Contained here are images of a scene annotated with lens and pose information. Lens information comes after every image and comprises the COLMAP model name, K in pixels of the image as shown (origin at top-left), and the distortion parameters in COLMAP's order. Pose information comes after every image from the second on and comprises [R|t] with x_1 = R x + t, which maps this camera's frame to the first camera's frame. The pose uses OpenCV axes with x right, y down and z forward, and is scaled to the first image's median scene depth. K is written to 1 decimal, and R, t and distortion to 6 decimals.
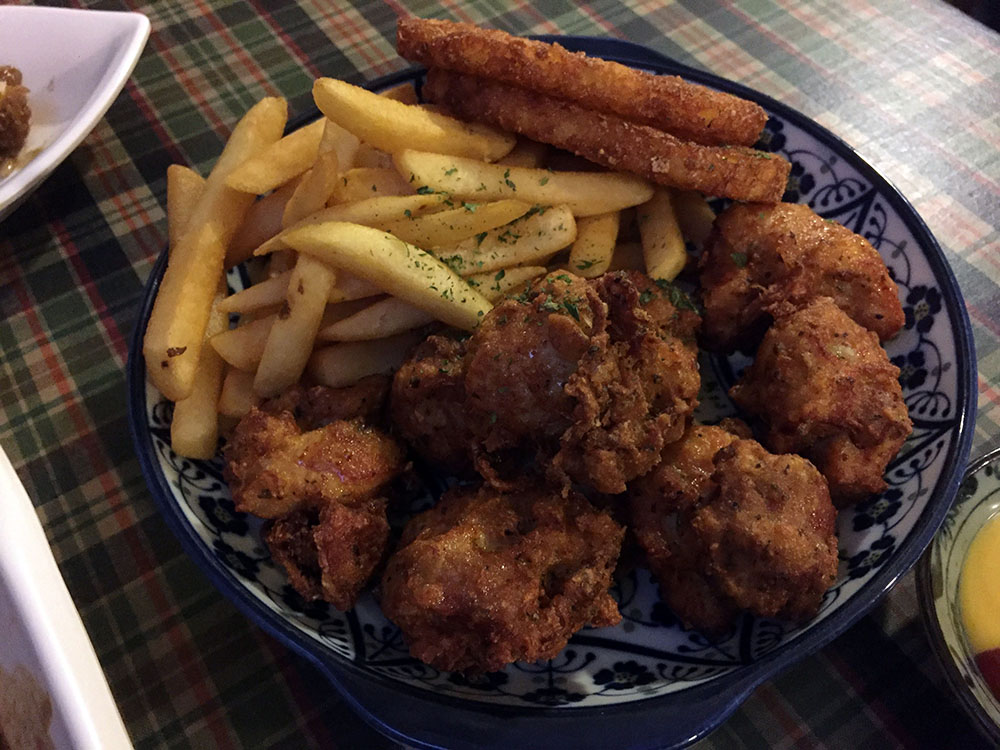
lens RADIAL K [[910.0, 0, 501.5], [0, 910.0, 401.1], [0, 0, 1]] dist [0.060899, -0.120813]
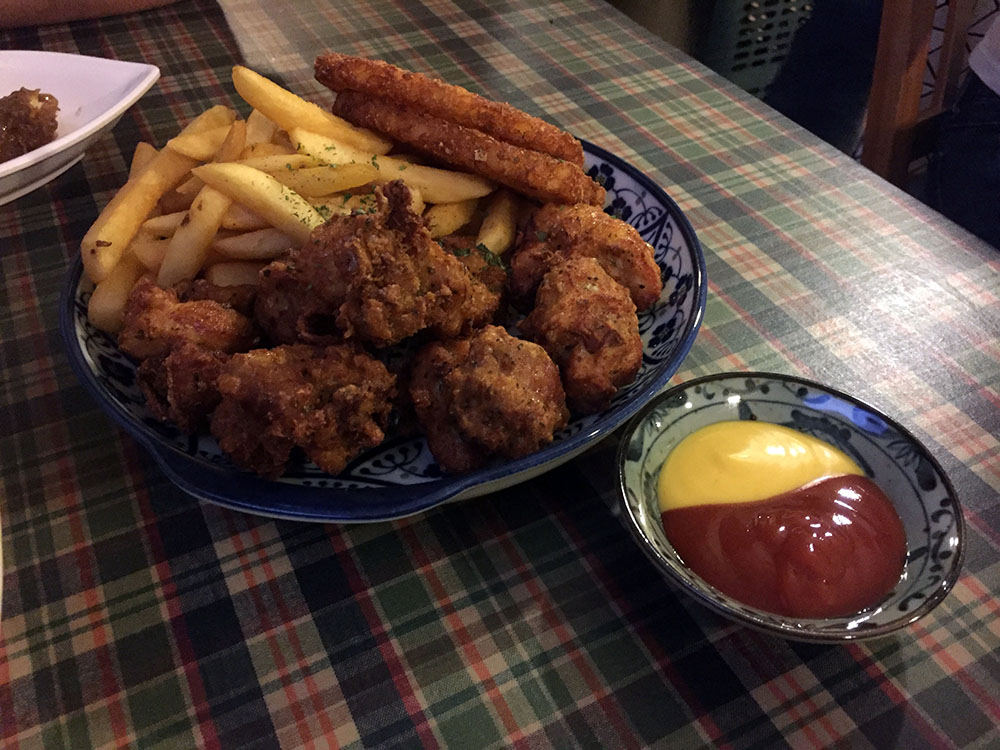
lens RADIAL K [[910.0, 0, 501.5], [0, 910.0, 401.1], [0, 0, 1]] dist [0.060899, -0.120813]
pose [[0.993496, 0.103085, -0.048371, 0.305036], [-0.110698, 0.973907, -0.198121, 0.359224], [0.026685, 0.202187, 0.978983, -0.251396]]
